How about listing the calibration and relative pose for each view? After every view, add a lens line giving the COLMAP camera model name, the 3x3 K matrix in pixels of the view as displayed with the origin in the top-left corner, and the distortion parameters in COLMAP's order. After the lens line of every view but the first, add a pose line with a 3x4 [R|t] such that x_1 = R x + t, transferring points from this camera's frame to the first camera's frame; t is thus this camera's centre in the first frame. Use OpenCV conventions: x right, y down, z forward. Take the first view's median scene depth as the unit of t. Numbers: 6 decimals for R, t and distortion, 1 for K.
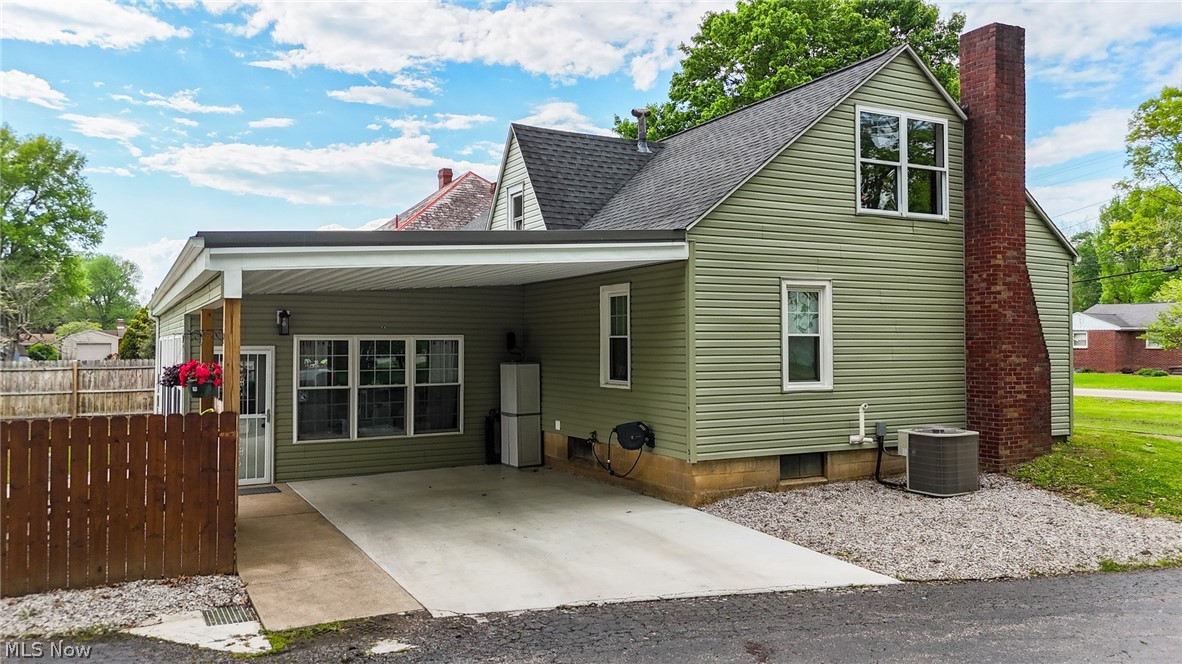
lens RADIAL K [[872.0, 0, 589.2], [0, 872.0, 329.2], [0, 0, 1]] dist [0.074621, -0.064028]
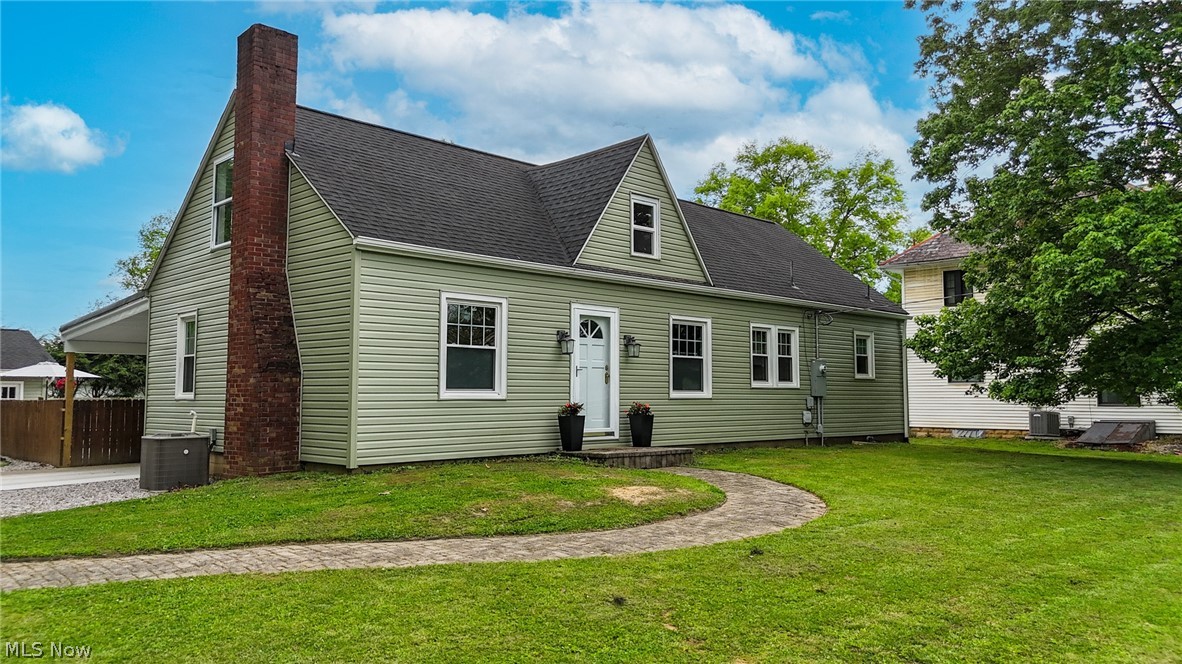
lens RADIAL K [[873.4, 0, 590.0], [0, 873.4, 328.2], [0, 0, 1]] dist [0.093300, -0.103899]
pose [[0.279793, -0.074220, -0.957187, 1.517512], [0.015851, 0.997229, -0.072691, 0.064659], [0.959929, 0.005166, 0.280194, 1.106242]]
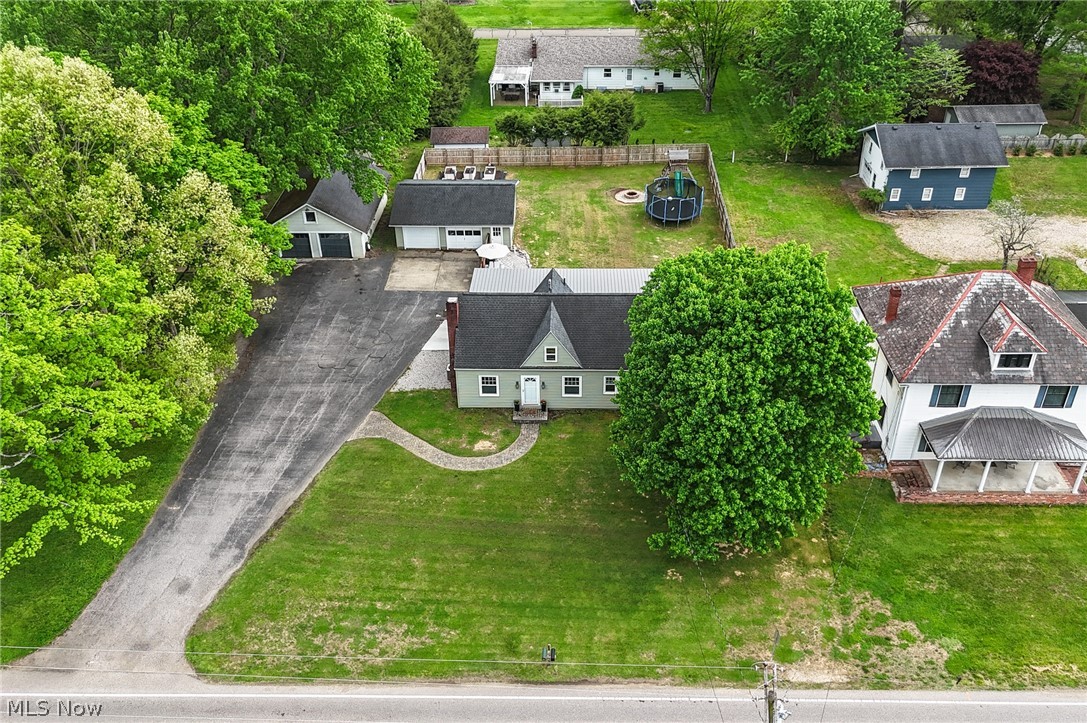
lens RADIAL K [[964.5, 0, 543.5], [0, 964.5, 361.5], [0, 0, 1]] dist [0.131366, -0.232989]
pose [[-0.498144, 0.483311, -0.719905, 3.553118], [0.029614, 0.839248, 0.542941, -2.481830], [0.866588, 0.249144, -0.432380, 3.362783]]
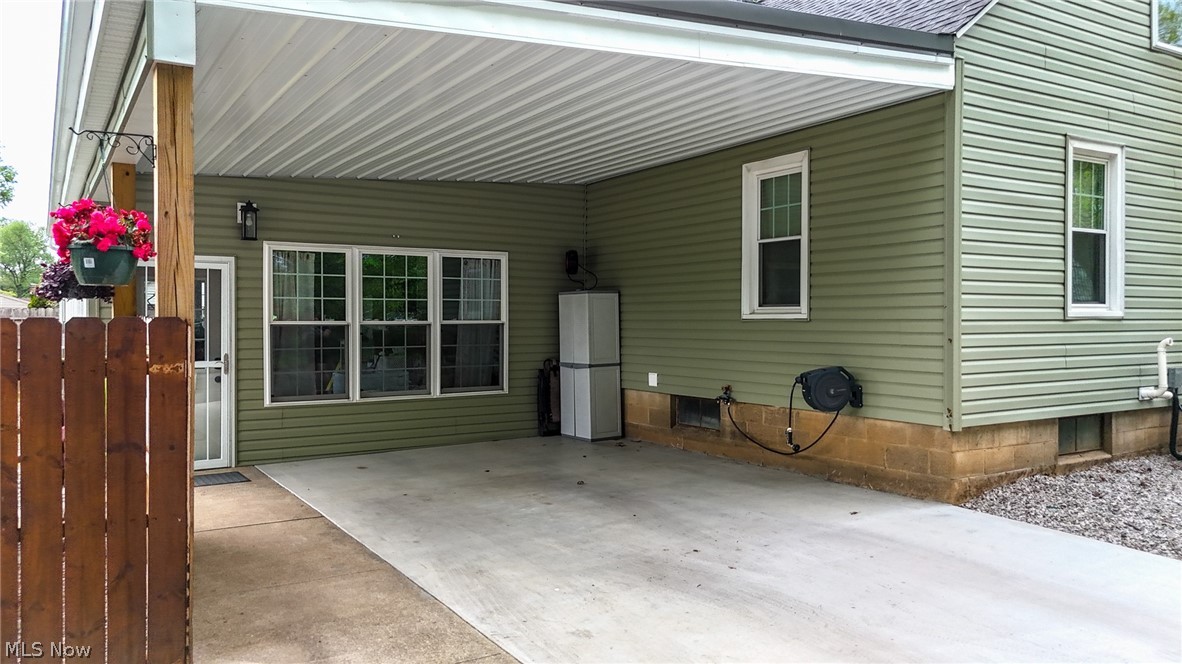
lens RADIAL K [[869.3, 0, 592.0], [0, 869.3, 329.7], [0, 0, 1]] dist [0.069456, -0.062727]
pose [[0.997457, 0.000651, 0.071269, -0.148859], [-0.002763, 0.999560, 0.029539, 0.056190], [-0.071218, -0.029661, 0.997020, 0.353442]]
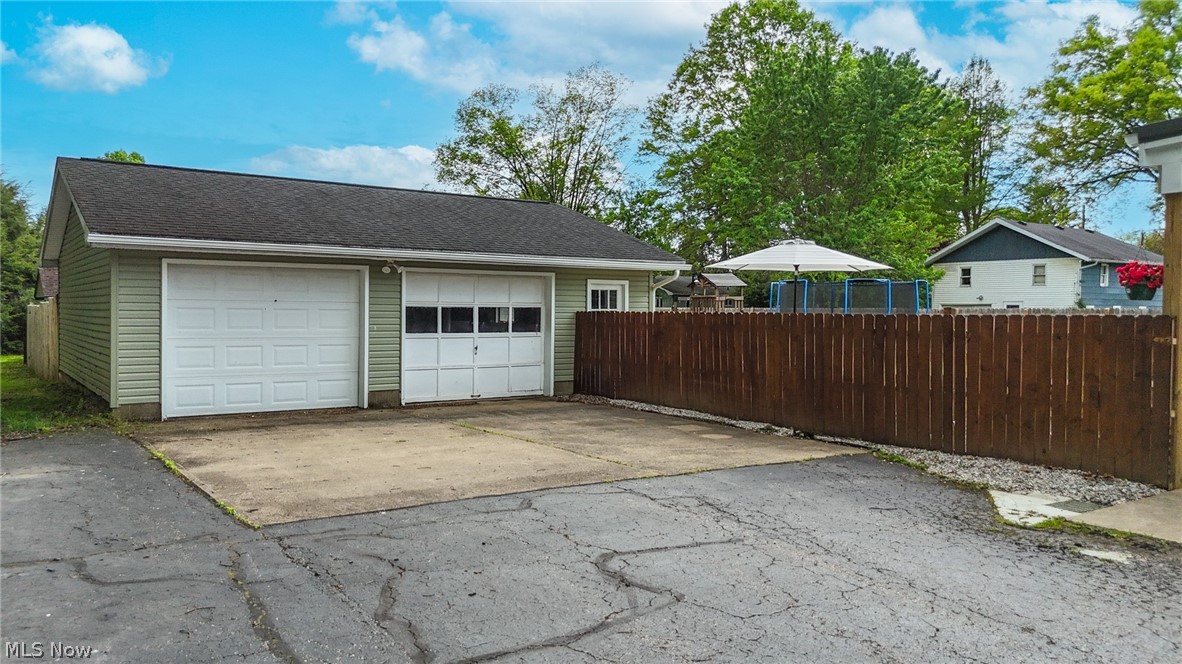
lens RADIAL K [[873.4, 0, 590.0], [0, 873.4, 328.2], [0, 0, 1]] dist [0.093300, -0.103899]
pose [[0.121360, 0.023139, -0.992339, 0.297618], [0.007795, 0.999675, 0.024264, 0.051786], [0.992578, -0.010680, 0.121141, 0.183698]]
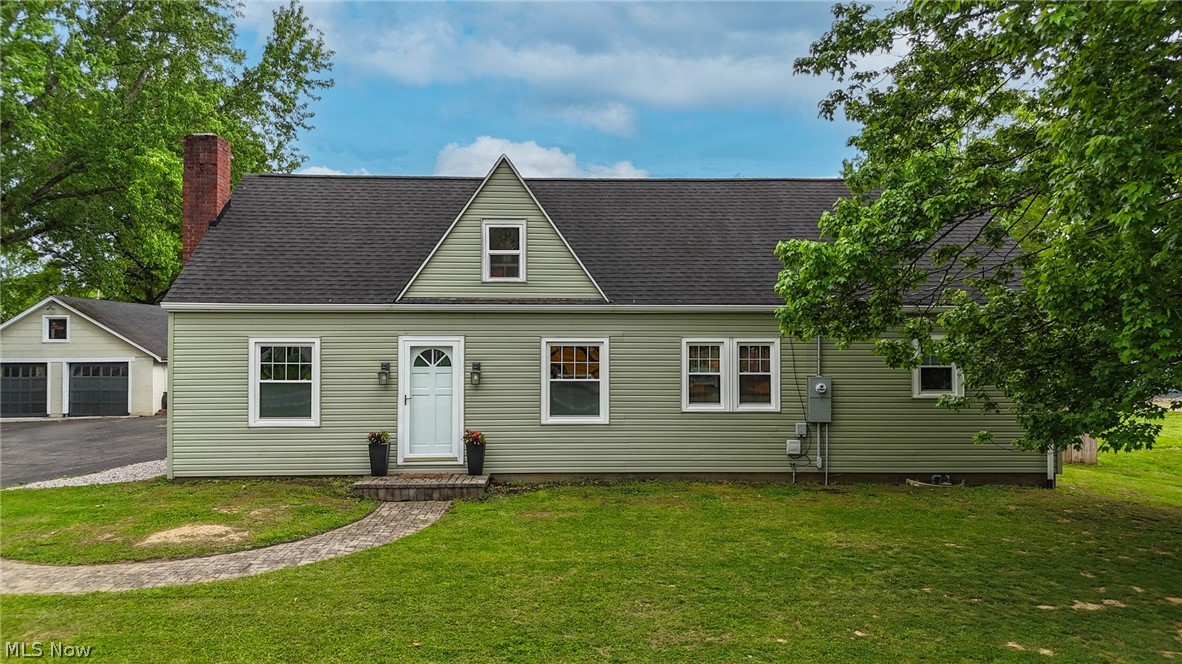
lens RADIAL K [[869.3, 0, 592.0], [0, 869.3, 329.7], [0, 0, 1]] dist [0.069456, -0.062727]
pose [[-0.437326, -0.011560, -0.899229, 1.401496], [0.015216, 0.999679, -0.020251, -0.027001], [0.899174, -0.022539, -0.437010, 2.125353]]
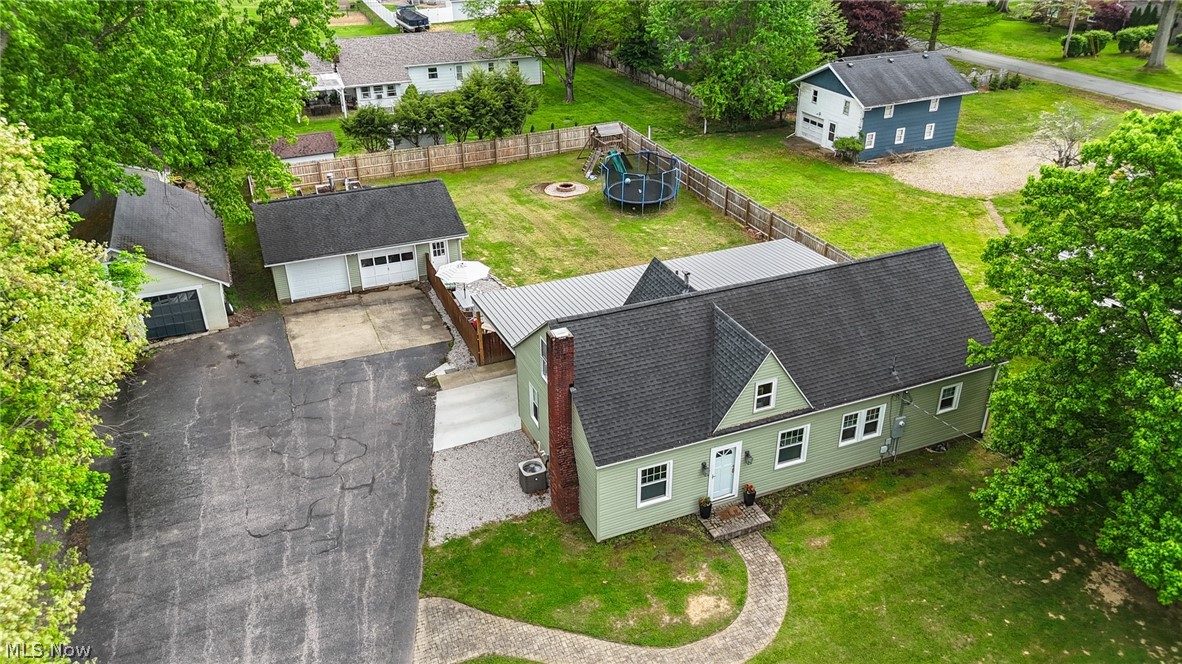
lens RADIAL K [[873.4, 0, 590.0], [0, 873.4, 328.2], [0, 0, 1]] dist [0.093300, -0.103899]
pose [[-0.093027, 0.470941, -0.877246, 2.198169], [0.024732, 0.881888, 0.470810, -1.291596], [0.995356, 0.022102, -0.093687, 1.289627]]
